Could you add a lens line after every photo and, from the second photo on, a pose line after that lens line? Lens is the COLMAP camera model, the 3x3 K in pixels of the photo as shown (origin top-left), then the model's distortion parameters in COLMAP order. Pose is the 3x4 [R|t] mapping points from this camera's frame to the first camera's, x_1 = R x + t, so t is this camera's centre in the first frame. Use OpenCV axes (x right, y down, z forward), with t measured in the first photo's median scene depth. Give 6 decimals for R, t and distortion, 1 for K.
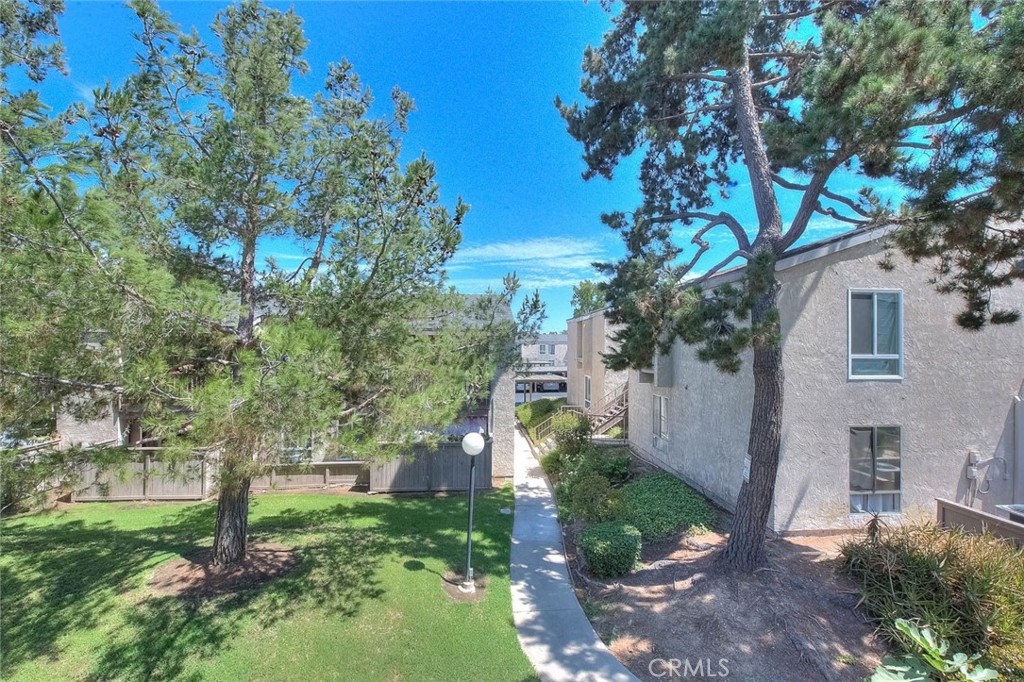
lens RADIAL K [[413.9, 0, 510.9], [0, 413.9, 343.5], [0, 0, 1]] dist [-0.000489, -0.000257]
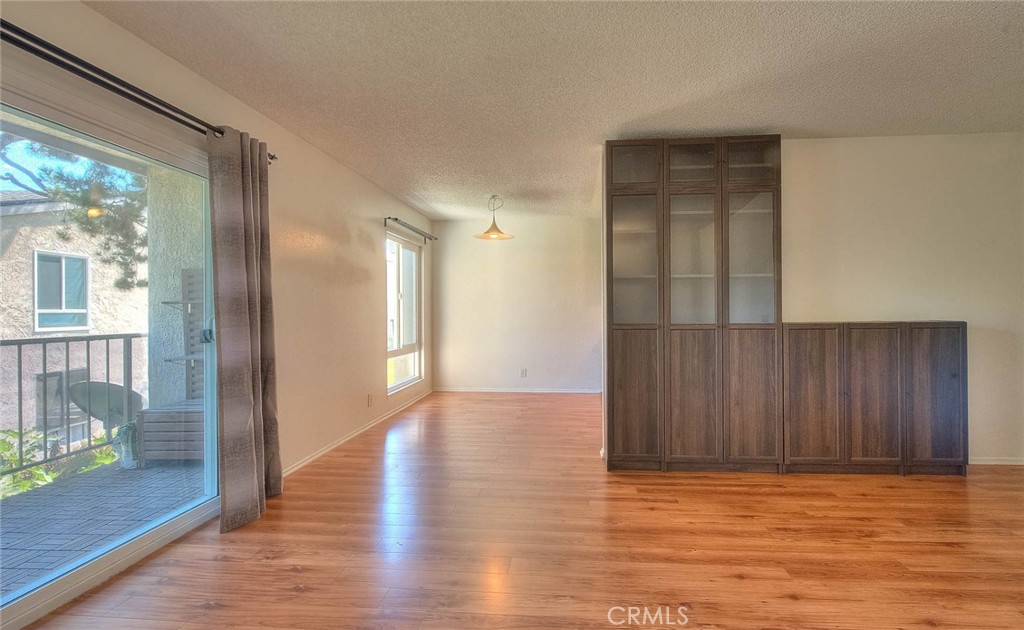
lens RADIAL K [[426.5, 0, 540.4], [0, 426.5, 311.0], [0, 0, 1]] dist [-0.002428, -0.000762]
pose [[0.065434, -0.009815, 0.997809, -0.228750], [-0.001002, 0.999950, 0.009902, 0.018167], [-0.997856, -0.001648, 0.065421, -0.424805]]
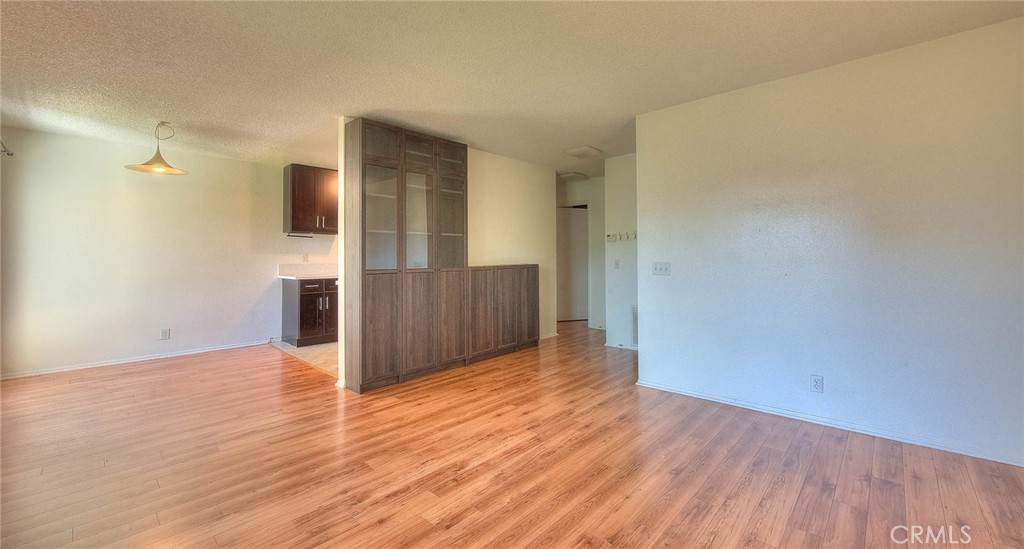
lens RADIAL K [[404.1, 0, 505.7], [0, 404.1, 253.4], [0, 0, 1]] dist [0.000665, 0.000023]
pose [[-0.729447, 0.001689, 0.684035, -0.251838], [-0.005191, 0.999954, -0.008004, 0.018121], [-0.684018, -0.009389, -0.729405, -0.255143]]
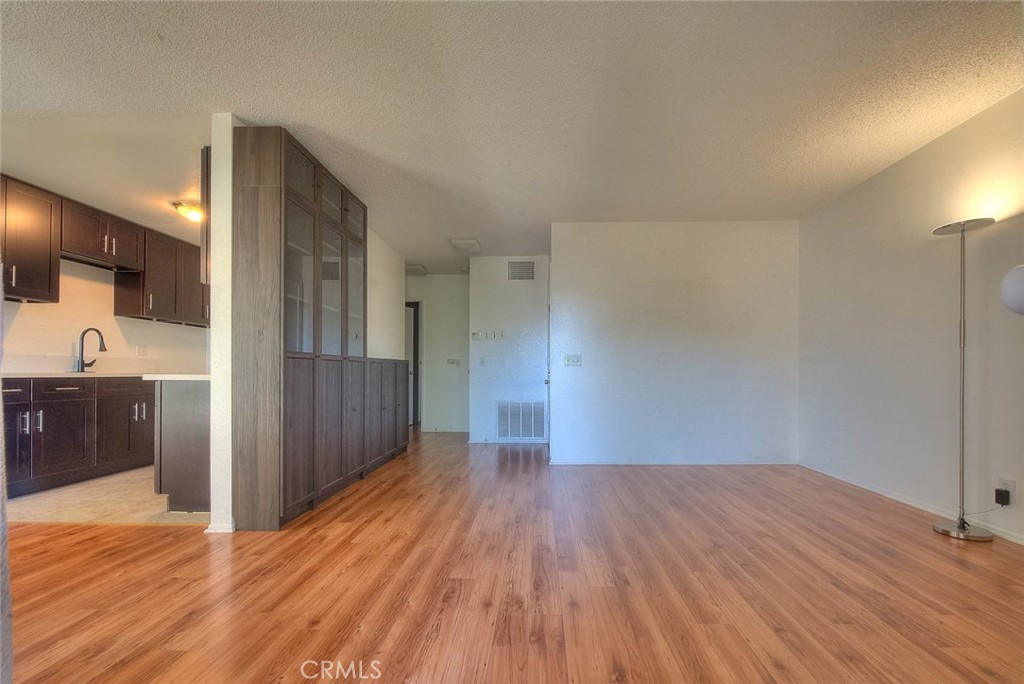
lens RADIAL K [[422.4, 0, 527.9], [0, 422.4, 370.7], [0, 0, 1]] dist [-0.000115, -0.000504]
pose [[-0.999571, -0.010366, 0.027387, -0.039961], [-0.010590, 0.999912, -0.008028, 0.047653], [-0.027301, -0.008315, -0.999593, -0.162437]]
